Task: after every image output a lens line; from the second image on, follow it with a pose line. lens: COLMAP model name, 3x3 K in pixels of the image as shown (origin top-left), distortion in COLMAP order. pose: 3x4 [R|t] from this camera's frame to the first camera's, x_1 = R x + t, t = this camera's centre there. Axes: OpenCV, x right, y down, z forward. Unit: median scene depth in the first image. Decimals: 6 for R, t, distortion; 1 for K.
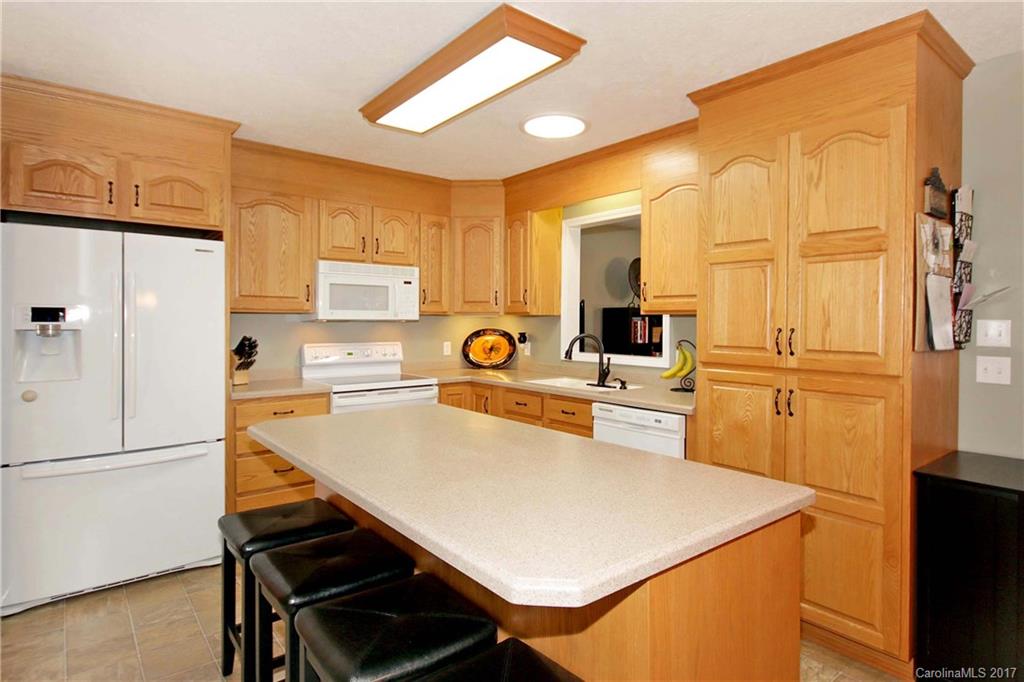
lens RADIAL K [[554.9, 0, 541.2], [0, 554.9, 331.2], [0, 0, 1]] dist [0.012294, 0.000485]
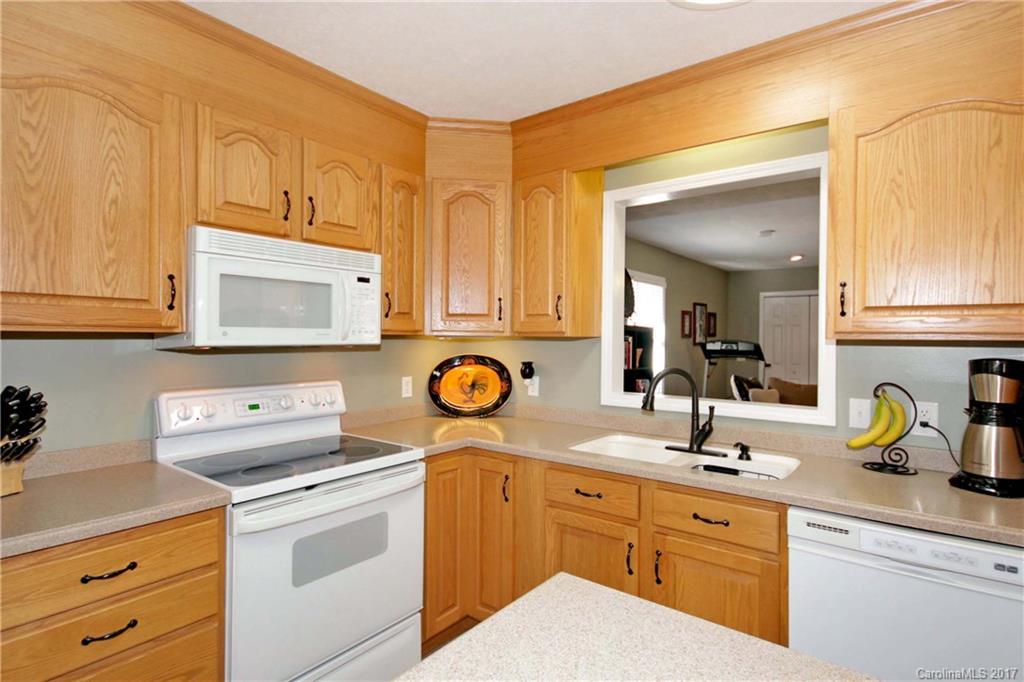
lens RADIAL K [[507.6, 0, 510.4], [0, 507.6, 341.7], [0, 0, 1]] dist [0.006370, -0.000392]
pose [[0.977270, -0.000020, 0.211999, -0.216355], [0.001571, 0.999973, -0.007149, -0.020811], [-0.211993, 0.007319, 0.977244, 0.485864]]
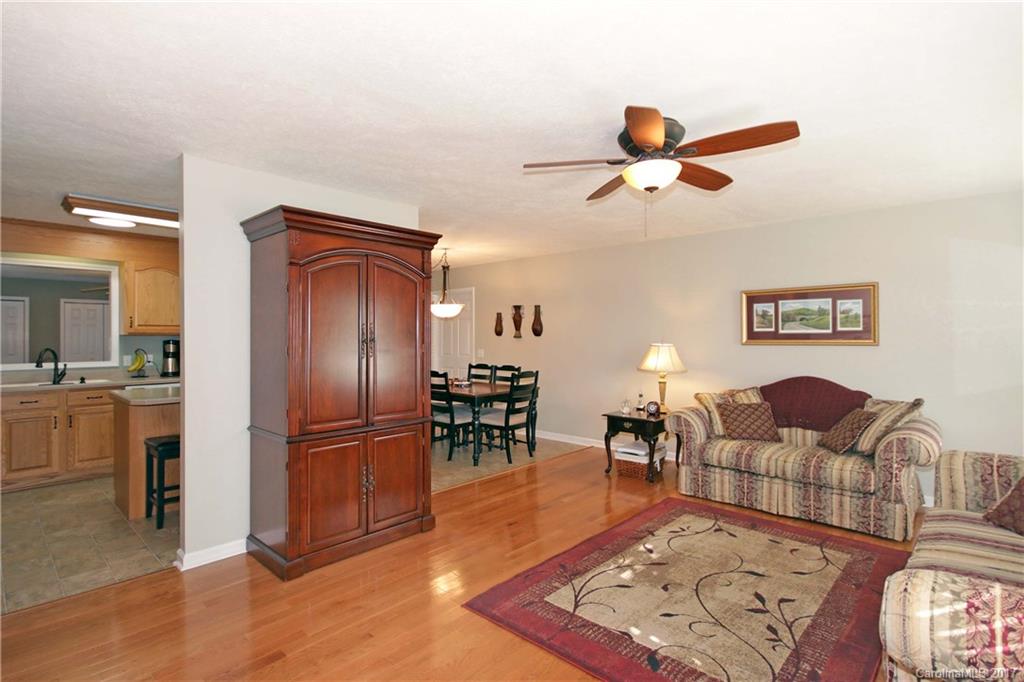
lens RADIAL K [[507.6, 0, 507.3], [0, 507.6, 337.6], [0, 0, 1]] dist [0.006370, -0.000392]
pose [[-0.118685, -0.013270, 0.992843, -1.326993], [0.018406, 0.999709, 0.015562, -0.021840], [-0.992761, 0.020122, -0.118406, 0.006546]]
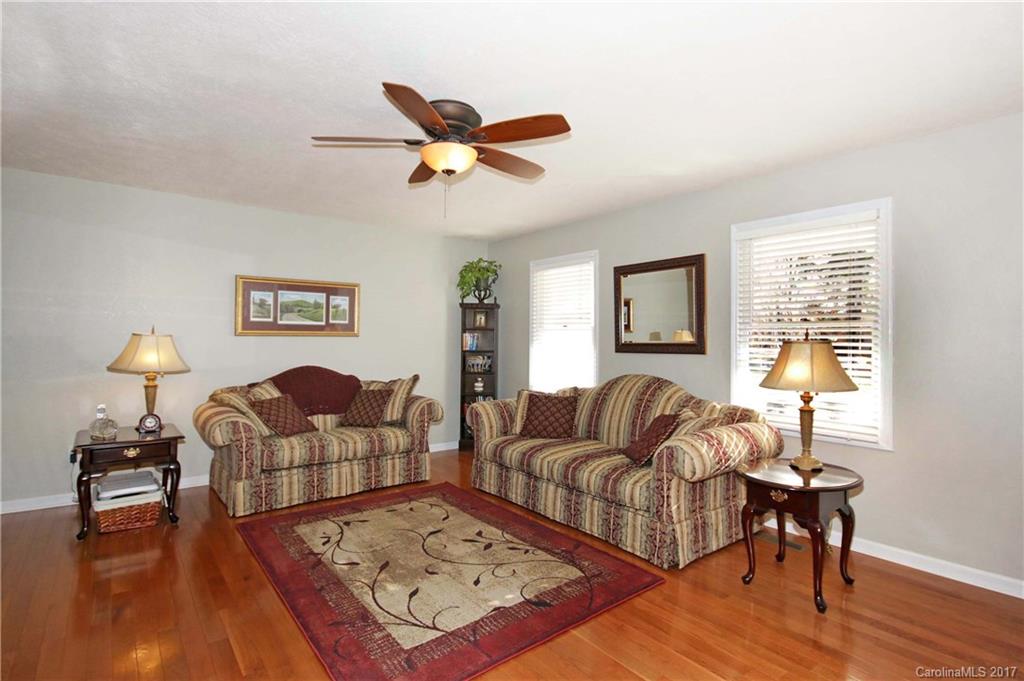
lens RADIAL K [[507.6, 0, 545.8], [0, 507.6, 334.4], [0, 0, 1]] dist [0.006370, -0.000392]
pose [[-0.999719, -0.020371, -0.012151, -0.791818], [-0.020473, 0.999755, 0.008388, 0.001413], [0.011978, 0.008635, -0.999891, 0.421265]]
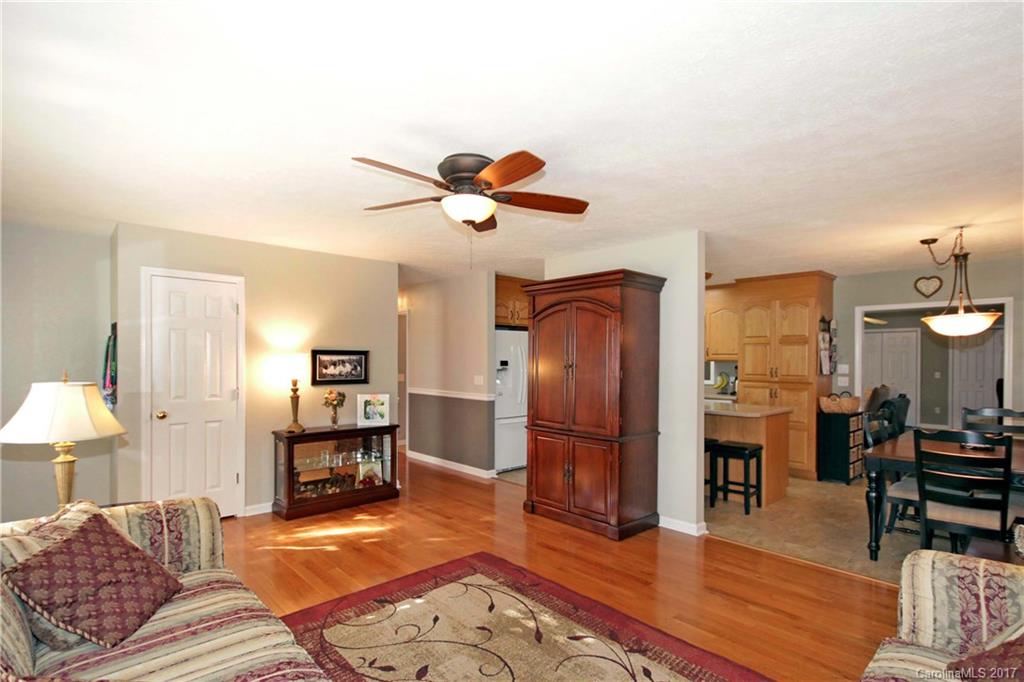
lens RADIAL K [[507.6, 0, 509.6], [0, 507.6, 370.9], [0, 0, 1]] dist [0.006370, -0.000392]
pose [[0.999267, -0.005231, 0.037933, -0.635887], [0.005060, 0.999977, 0.004612, -0.004437], [-0.037956, -0.004417, 0.999270, -0.976610]]
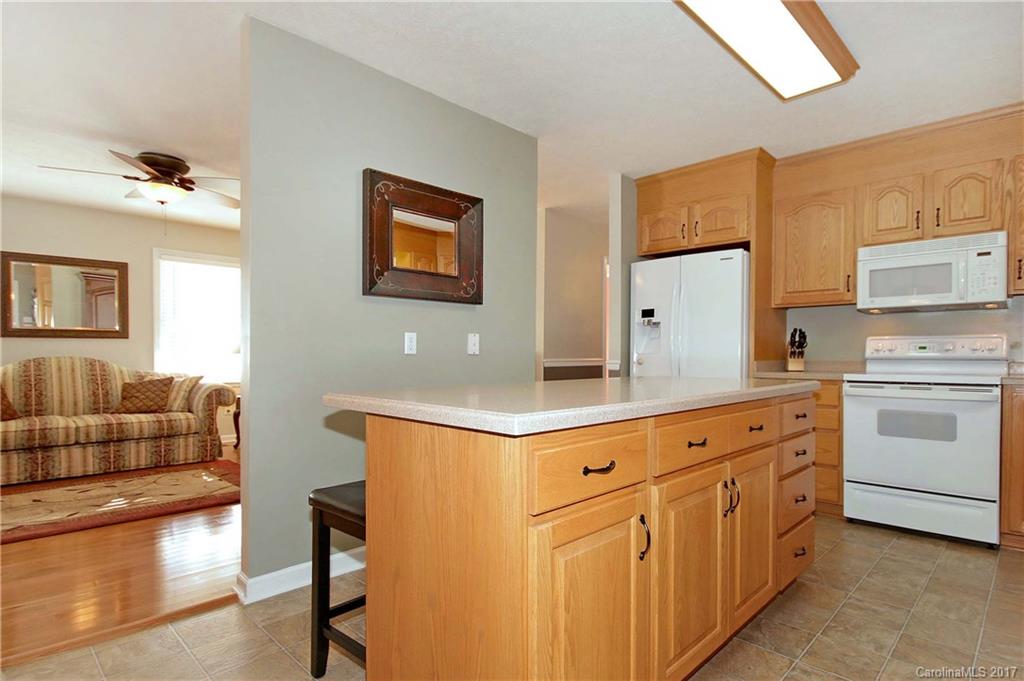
lens RADIAL K [[554.9, 0, 520.3], [0, 554.9, 347.8], [0, 0, 1]] dist [0.012294, 0.000485]
pose [[0.110593, -0.014864, -0.993755, 0.486074], [-0.019734, 0.999658, -0.017148, 0.072719], [0.993670, 0.021508, 0.110262, 0.296581]]
